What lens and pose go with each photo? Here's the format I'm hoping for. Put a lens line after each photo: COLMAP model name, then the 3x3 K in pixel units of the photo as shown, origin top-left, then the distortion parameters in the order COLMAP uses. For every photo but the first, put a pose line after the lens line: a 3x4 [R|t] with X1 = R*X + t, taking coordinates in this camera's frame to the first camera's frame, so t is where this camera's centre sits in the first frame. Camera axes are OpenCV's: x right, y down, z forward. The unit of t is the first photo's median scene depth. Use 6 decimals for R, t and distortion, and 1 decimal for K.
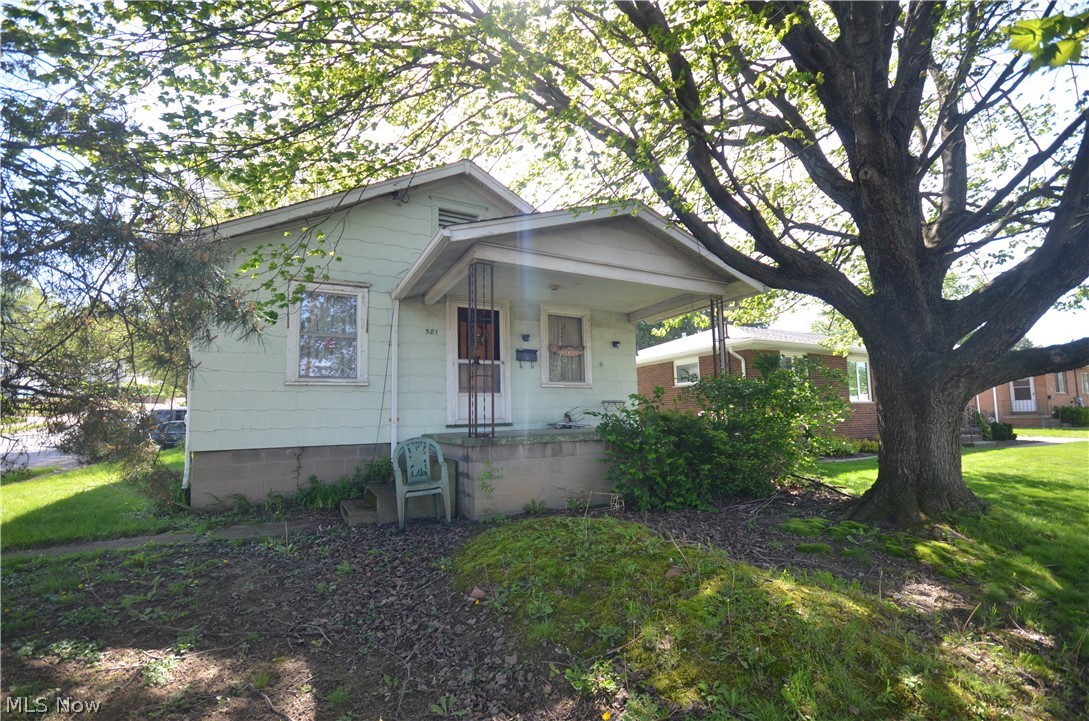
lens RADIAL K [[472.9, 0, 543.9], [0, 472.9, 365.1], [0, 0, 1]] dist [0.000103, -0.007272]
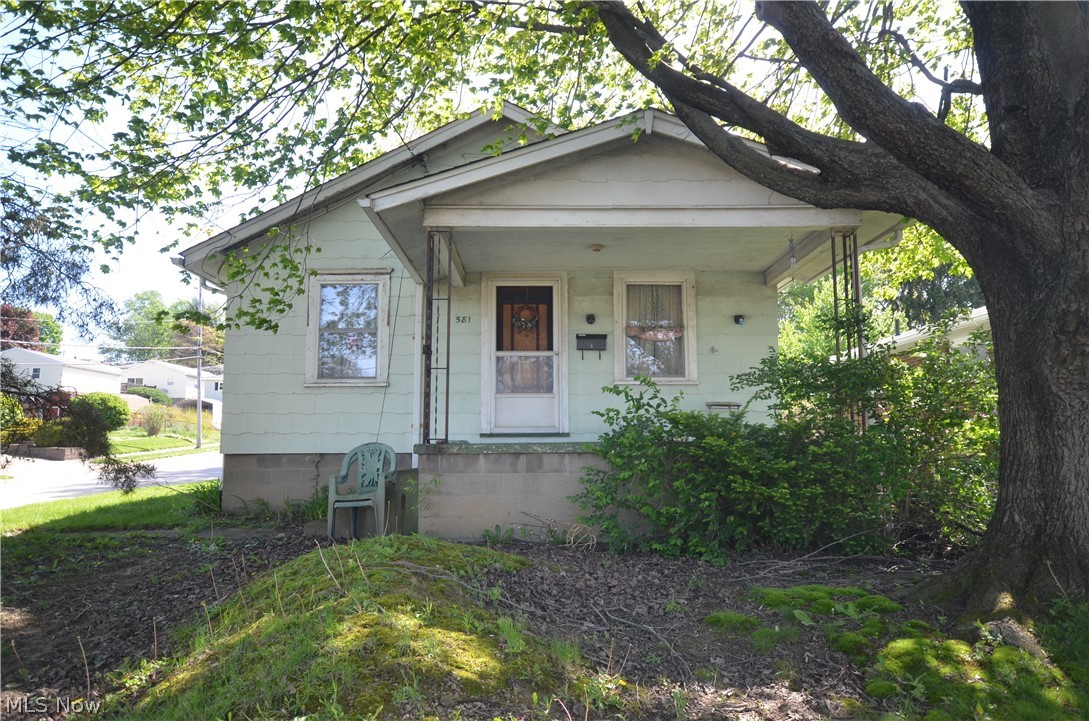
lens RADIAL K [[653.5, 0, 545.1], [0, 653.5, 361.2], [0, 0, 1]] dist [0.000156, 0.000100]
pose [[0.885181, -0.039748, -0.463545, 0.402065], [0.035559, 0.999209, -0.017777, 0.026213], [0.463885, -0.000747, 0.885895, 0.062702]]
